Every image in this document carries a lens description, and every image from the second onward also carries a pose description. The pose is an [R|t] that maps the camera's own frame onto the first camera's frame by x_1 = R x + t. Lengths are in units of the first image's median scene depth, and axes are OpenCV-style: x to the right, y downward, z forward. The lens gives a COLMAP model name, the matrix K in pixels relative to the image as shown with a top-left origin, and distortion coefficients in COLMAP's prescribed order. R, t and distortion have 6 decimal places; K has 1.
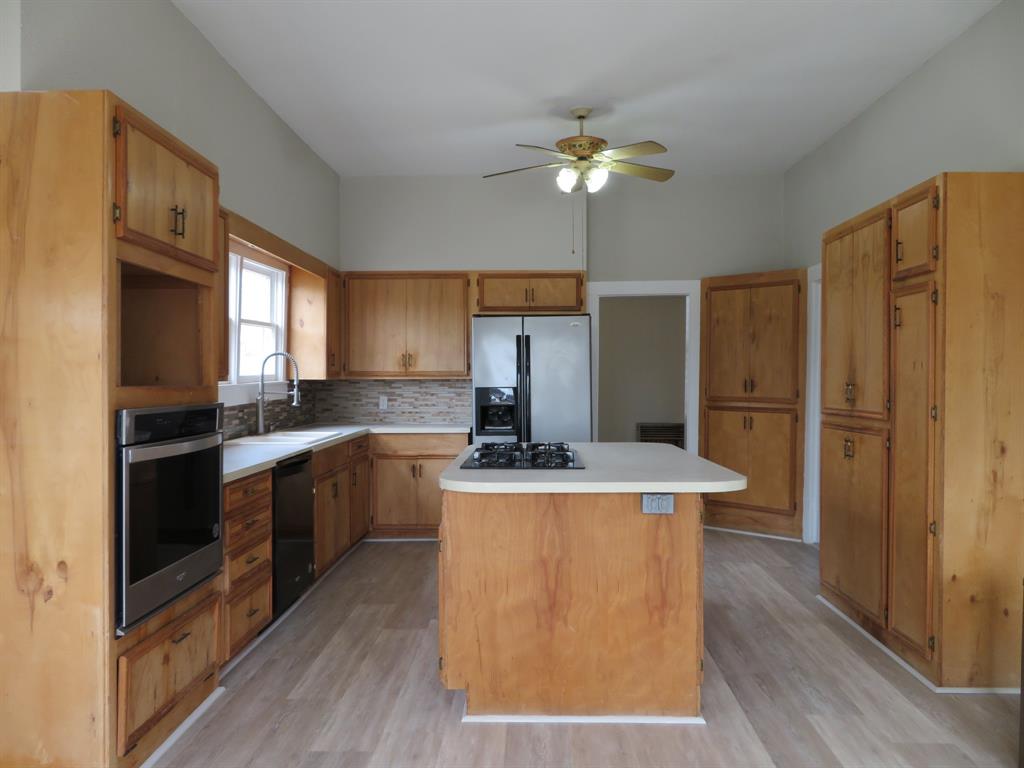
lens RADIAL K [[732.3, 0, 510.2], [0, 732.3, 384.7], [0, 0, 1]] dist [-0.005976, -0.002253]
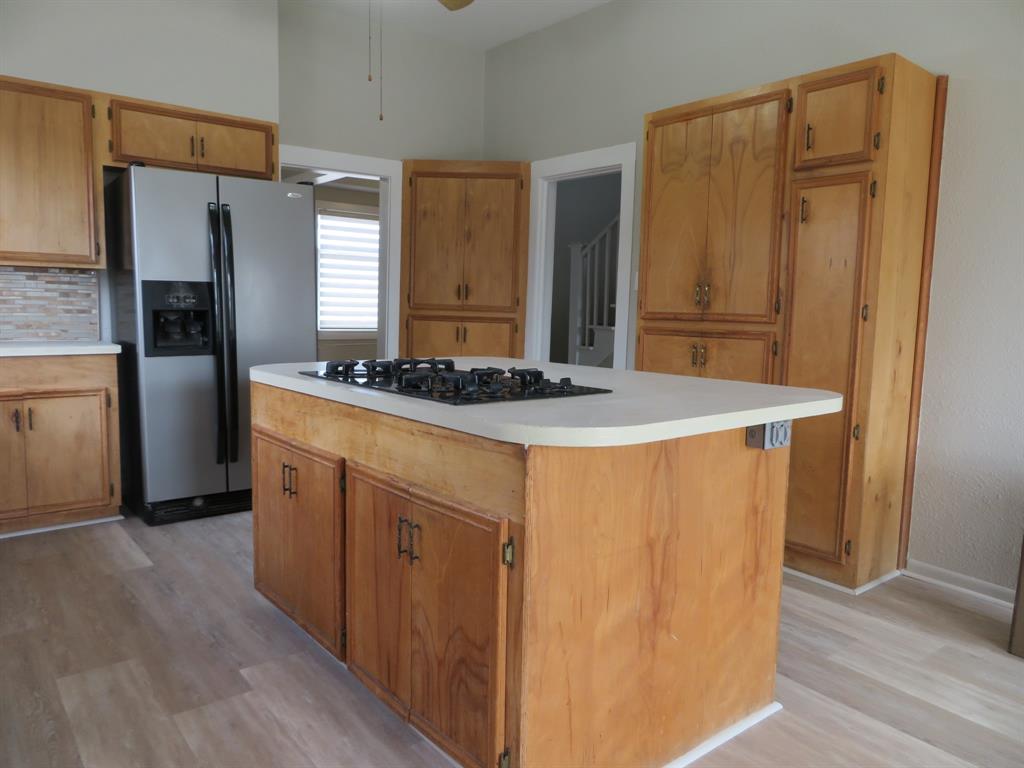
lens RADIAL K [[732.3, 0, 510.8], [0, 732.3, 383.7], [0, 0, 1]] dist [-0.005976, -0.002253]
pose [[0.761200, -0.051673, 0.646455, -0.381351], [-0.017139, 0.994870, 0.099703, 0.042158], [-0.648290, -0.086973, 0.756410, 0.548885]]
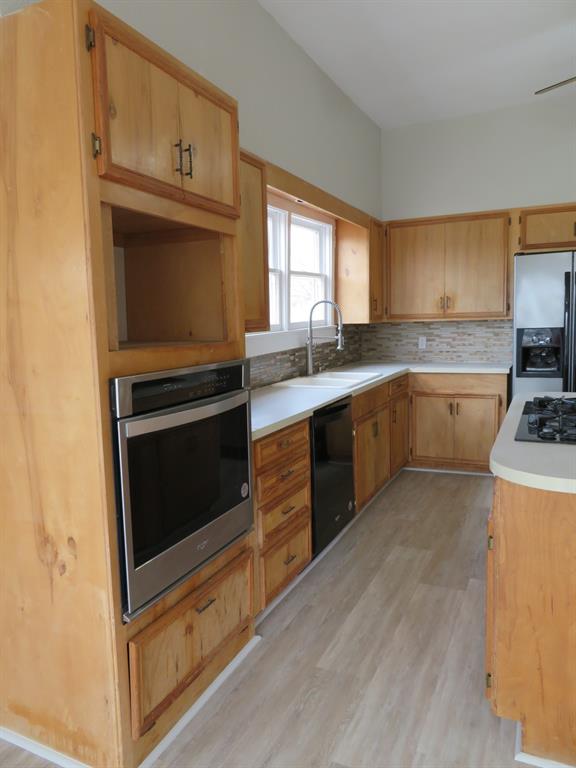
lens RADIAL K [[549.2, 0, 289.1], [0, 549.2, 383.1], [0, 0, 1]] dist [-0.005976, -0.002253]
pose [[0.916209, 0.022881, -0.400046, -0.054957], [0.022974, 0.993726, 0.109452, -0.019424], [0.400041, -0.109472, 0.909936, 0.350188]]
